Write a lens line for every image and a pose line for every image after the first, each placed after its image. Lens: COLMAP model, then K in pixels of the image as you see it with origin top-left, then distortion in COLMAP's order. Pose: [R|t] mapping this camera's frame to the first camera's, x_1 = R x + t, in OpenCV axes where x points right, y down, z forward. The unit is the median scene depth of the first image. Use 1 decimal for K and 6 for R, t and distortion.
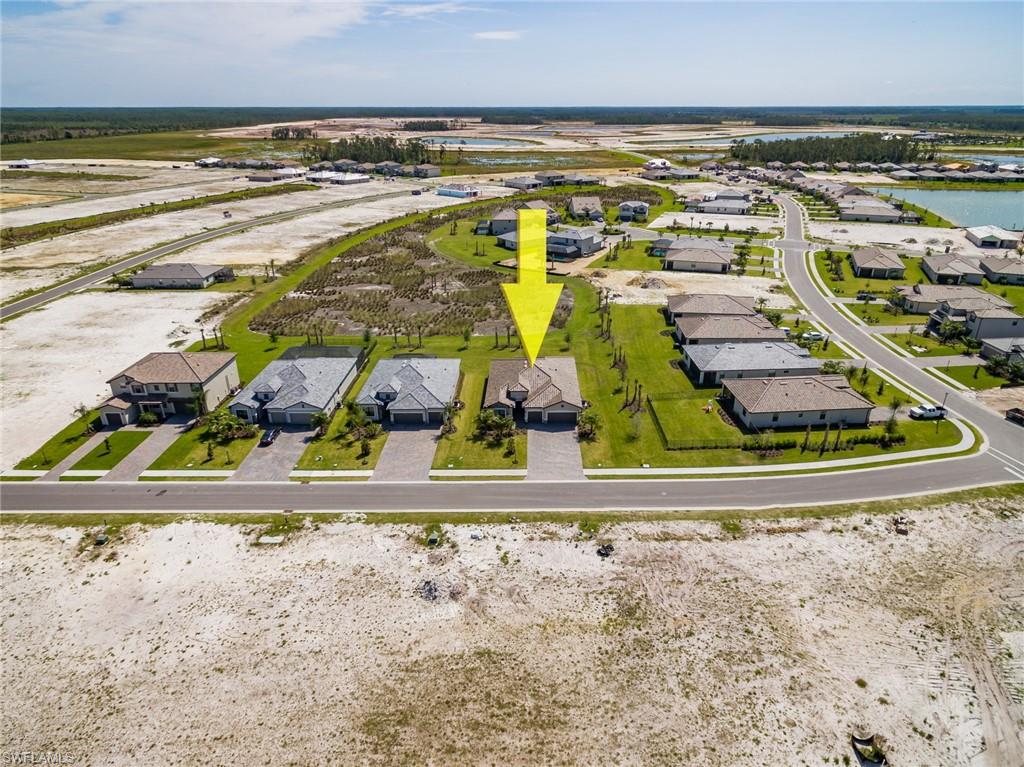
lens RADIAL K [[620.6, 0, 514.7], [0, 620.6, 382.5], [0, 0, 1]] dist [0.005362, -0.000821]
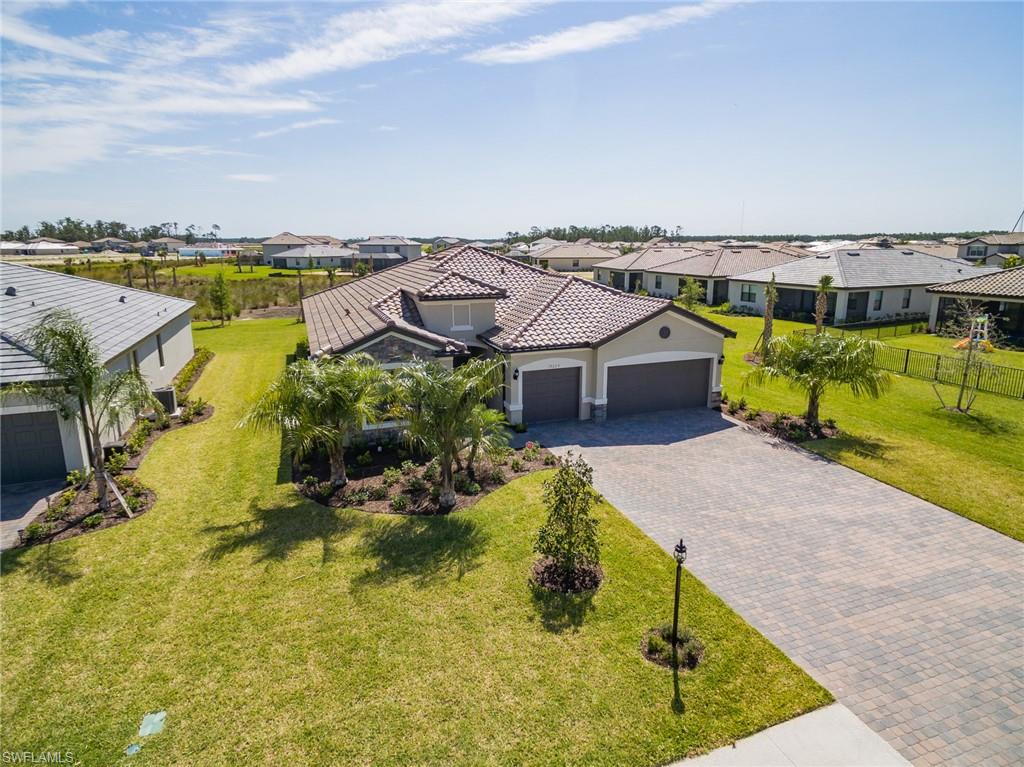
lens RADIAL K [[591.3, 0, 520.9], [0, 591.3, 371.7], [0, 0, 1]] dist [0.009291, 0.000833]
pose [[0.928357, -0.069873, 0.365063, -0.073388], [0.147024, 0.971100, -0.188012, 0.110555], [-0.341376, 0.228215, 0.911801, 1.048539]]
